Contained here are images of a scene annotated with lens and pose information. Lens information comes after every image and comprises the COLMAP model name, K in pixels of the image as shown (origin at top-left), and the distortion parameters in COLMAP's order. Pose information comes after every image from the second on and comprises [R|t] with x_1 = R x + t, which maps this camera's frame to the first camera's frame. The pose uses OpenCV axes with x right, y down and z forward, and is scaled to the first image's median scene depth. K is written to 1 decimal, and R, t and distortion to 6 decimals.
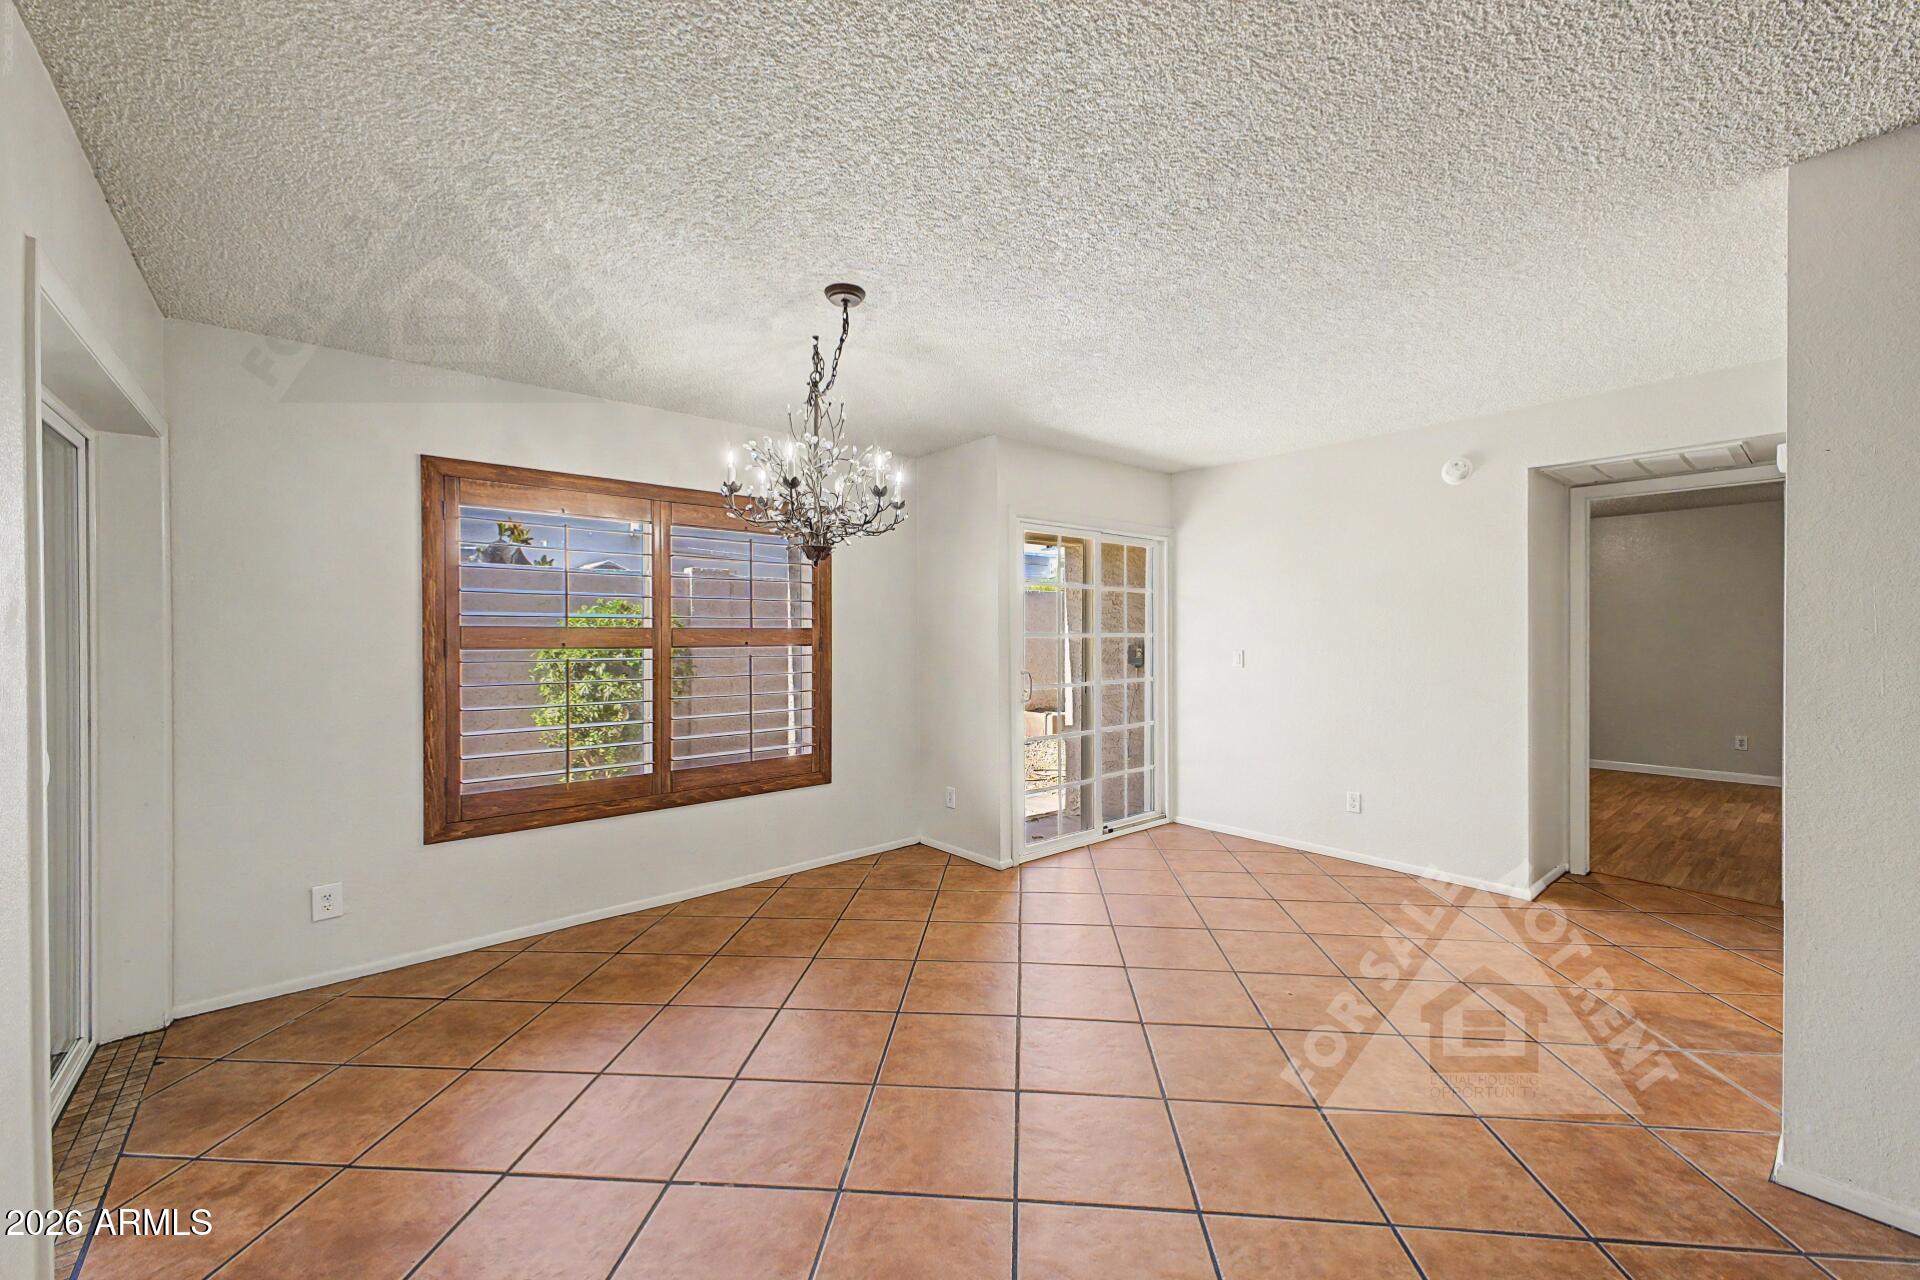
lens RADIAL K [[760.9, 0, 980.7], [0, 760.9, 630.8], [0, 0, 1]] dist [0.023801, -0.010467]
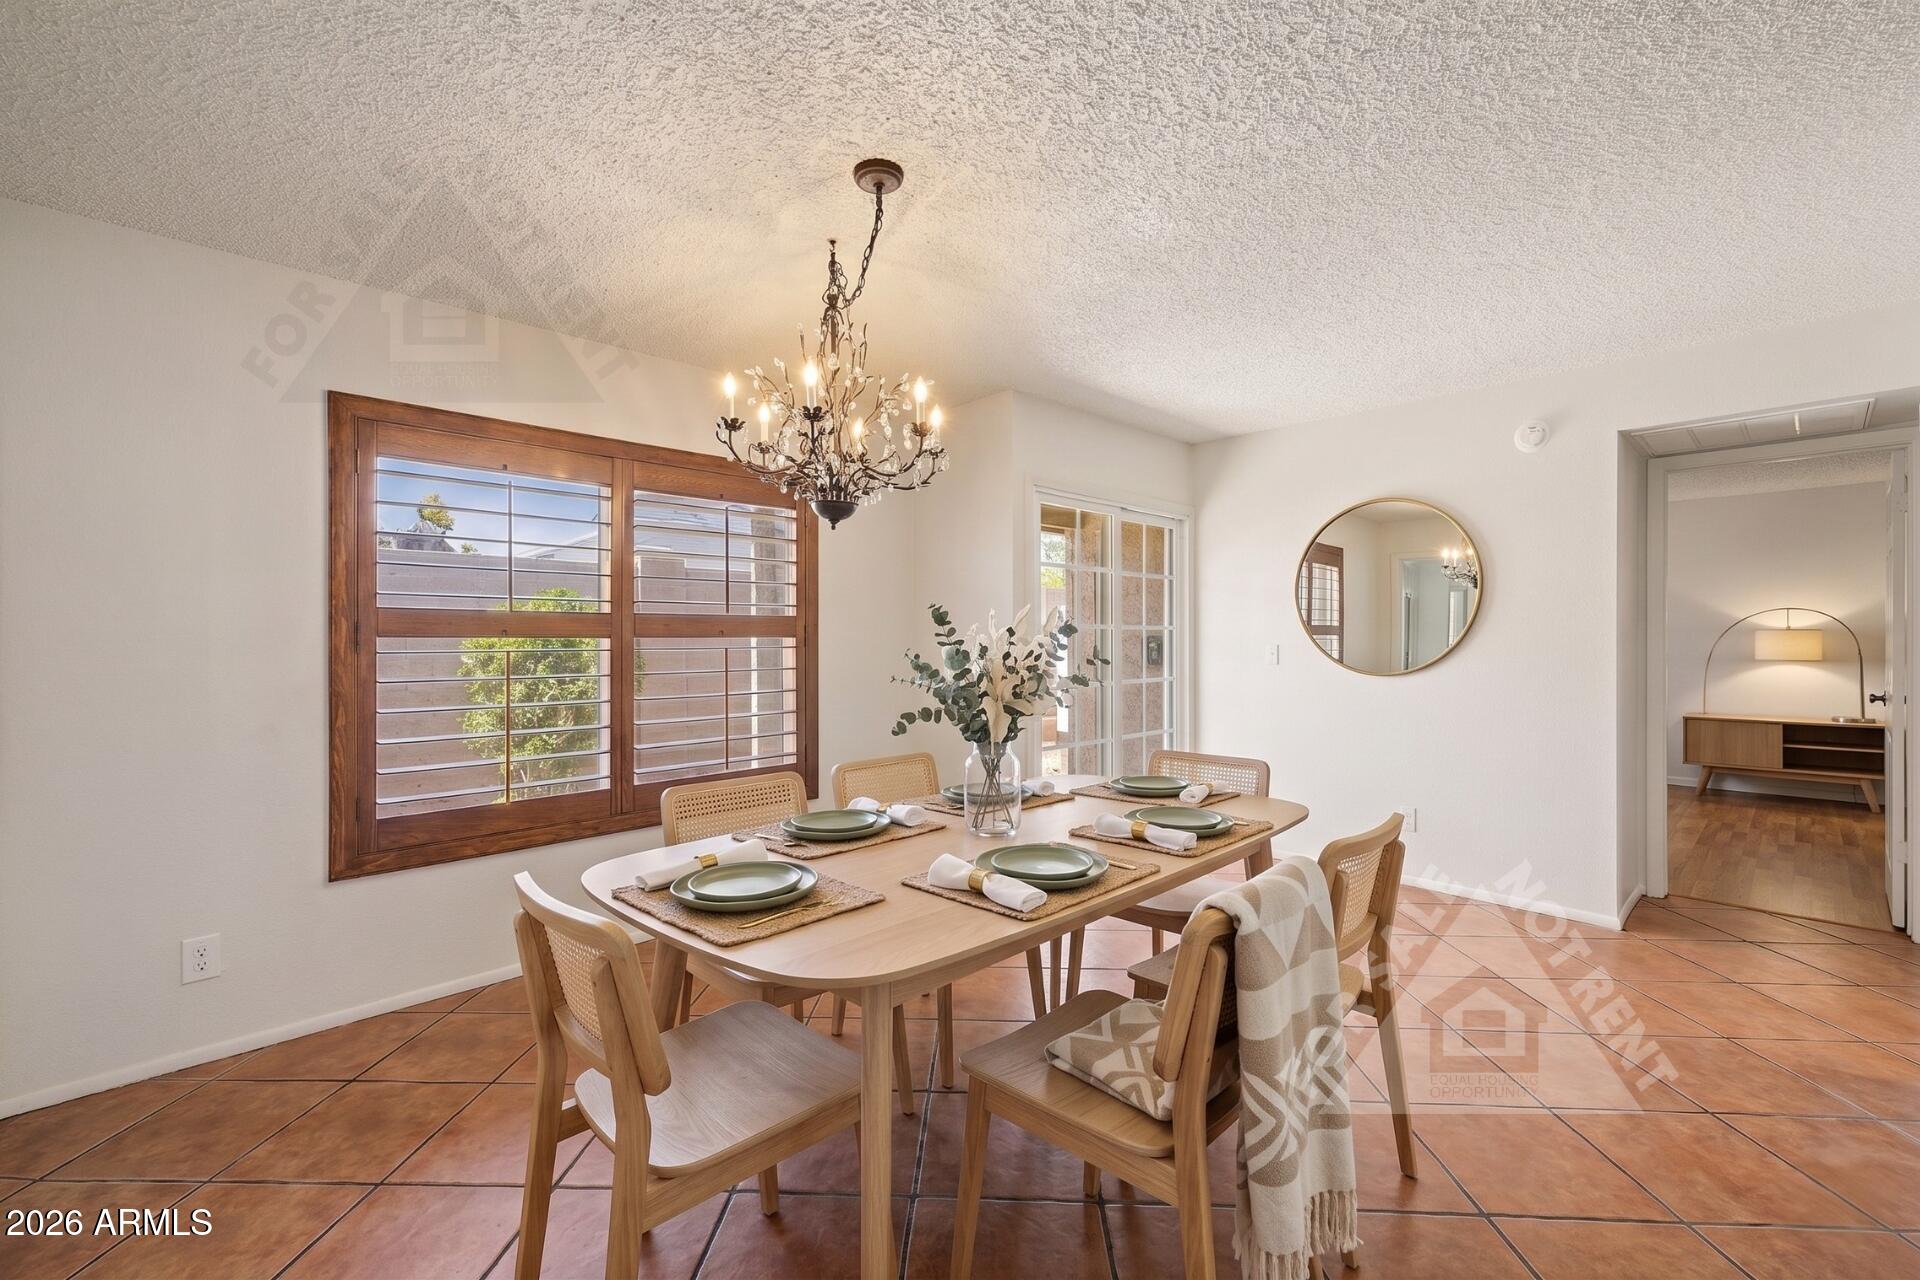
lens RADIAL K [[795.4, 0, 950.7], [0, 795.4, 620.7], [0, 0, 1]] dist [0.018631, -0.000065]
pose [[0.999835, -0.000887, 0.018145, -0.092327], [0.001122, 0.999916, -0.012944, 0.017423], [-0.018132, 0.012963, 0.999752, 0.148083]]
